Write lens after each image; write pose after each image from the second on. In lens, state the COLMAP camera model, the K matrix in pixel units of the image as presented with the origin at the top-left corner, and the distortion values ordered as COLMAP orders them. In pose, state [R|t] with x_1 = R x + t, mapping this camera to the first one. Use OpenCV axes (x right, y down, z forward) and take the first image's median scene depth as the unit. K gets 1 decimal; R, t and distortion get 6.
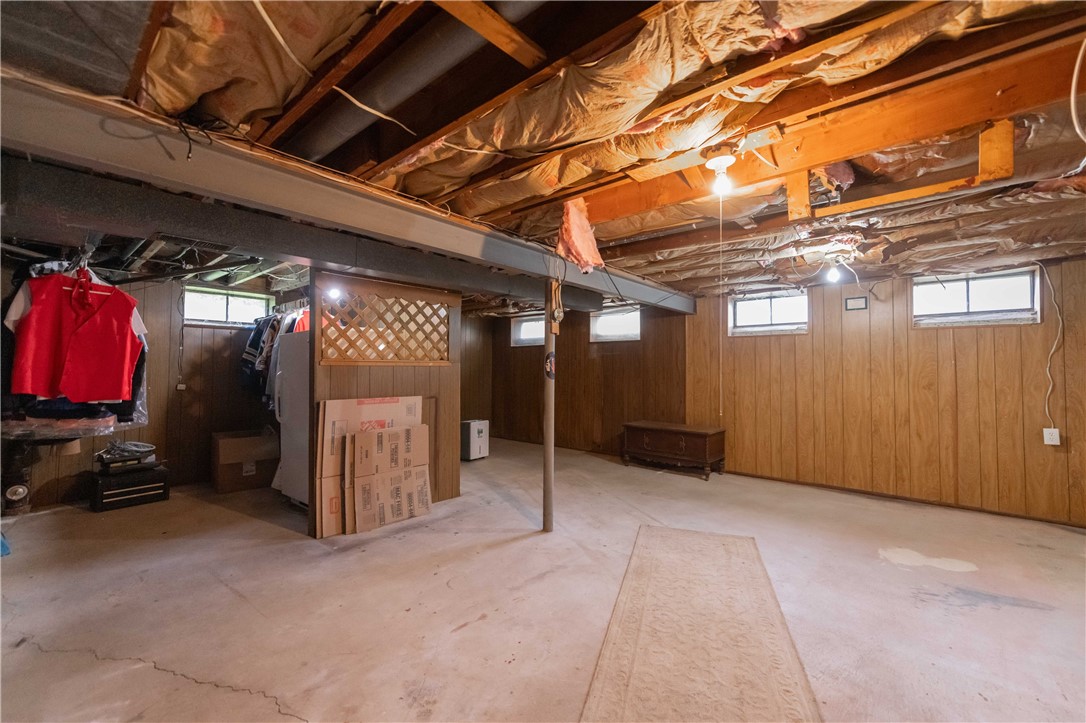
lens RADIAL K [[439.0, 0, 540.9], [0, 439.0, 358.1], [0, 0, 1]] dist [-0.000791, 0.000332]
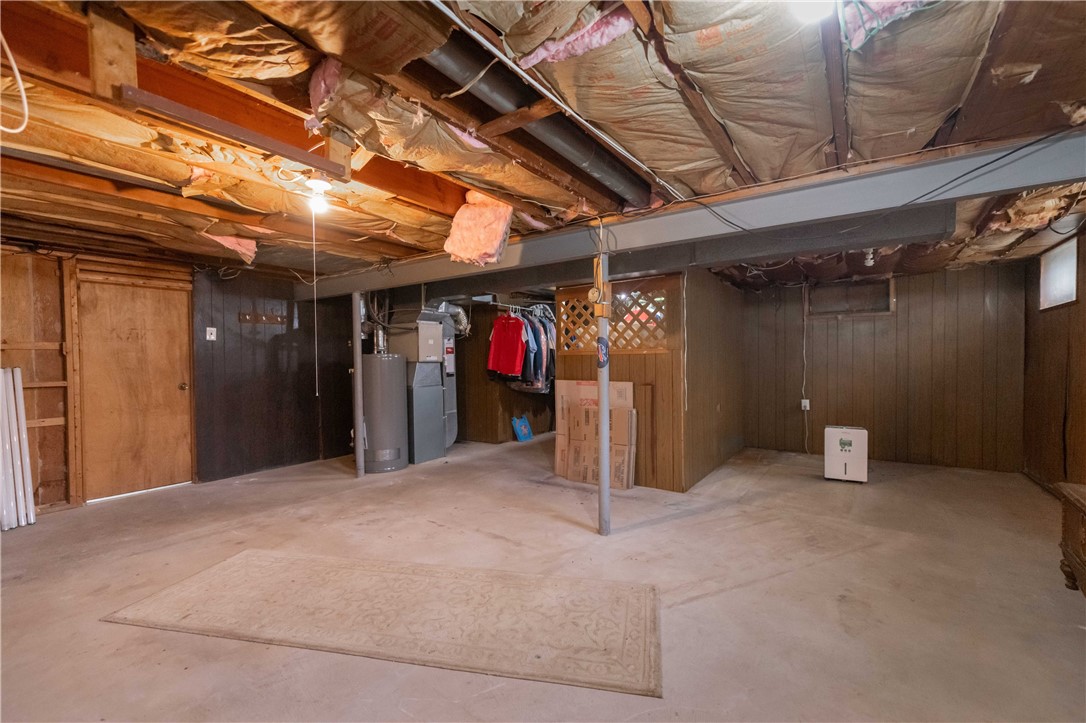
lens RADIAL K [[439.0, 0, 541.3], [0, 439.0, 367.3], [0, 0, 1]] dist [-0.000791, 0.000332]
pose [[0.119312, 0.020455, -0.992646, 0.870759], [0.033995, 0.999117, 0.024675, 0.018512], [0.992275, -0.036689, 0.118512, 0.748515]]
